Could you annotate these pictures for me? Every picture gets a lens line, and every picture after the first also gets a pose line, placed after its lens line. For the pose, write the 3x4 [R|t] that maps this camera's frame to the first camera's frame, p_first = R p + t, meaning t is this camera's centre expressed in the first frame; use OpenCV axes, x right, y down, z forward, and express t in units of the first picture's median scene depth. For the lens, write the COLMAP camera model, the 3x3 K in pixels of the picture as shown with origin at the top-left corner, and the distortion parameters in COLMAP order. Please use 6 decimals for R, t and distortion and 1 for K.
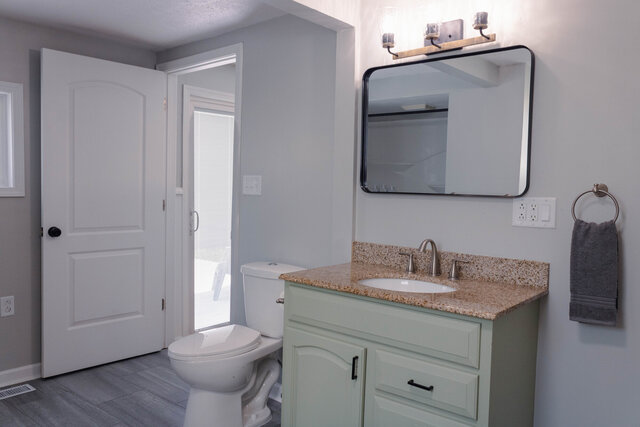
lens RADIAL K [[524.9, 0, 320.7], [0, 524.9, 212.2], [0, 0, 1]] dist [0.014583, 0.021904]
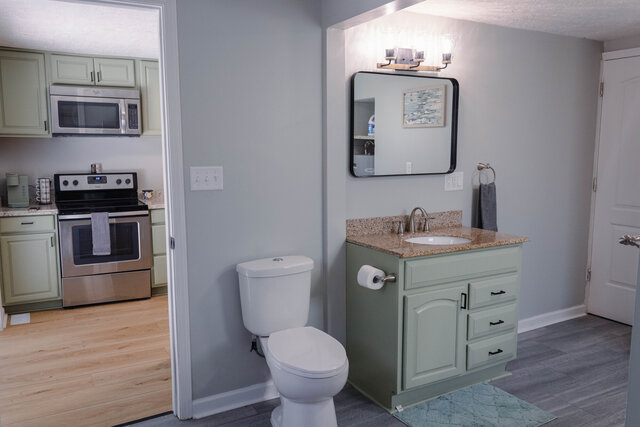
lens RADIAL K [[524.9, 0, 321.3], [0, 524.9, 214.1], [0, 0, 1]] dist [0.014583, 0.021904]
pose [[0.327381, -0.146878, 0.933407, -1.072557], [0.057477, 0.989111, 0.135484, -0.121987], [-0.943143, 0.009294, 0.332258, 0.692306]]
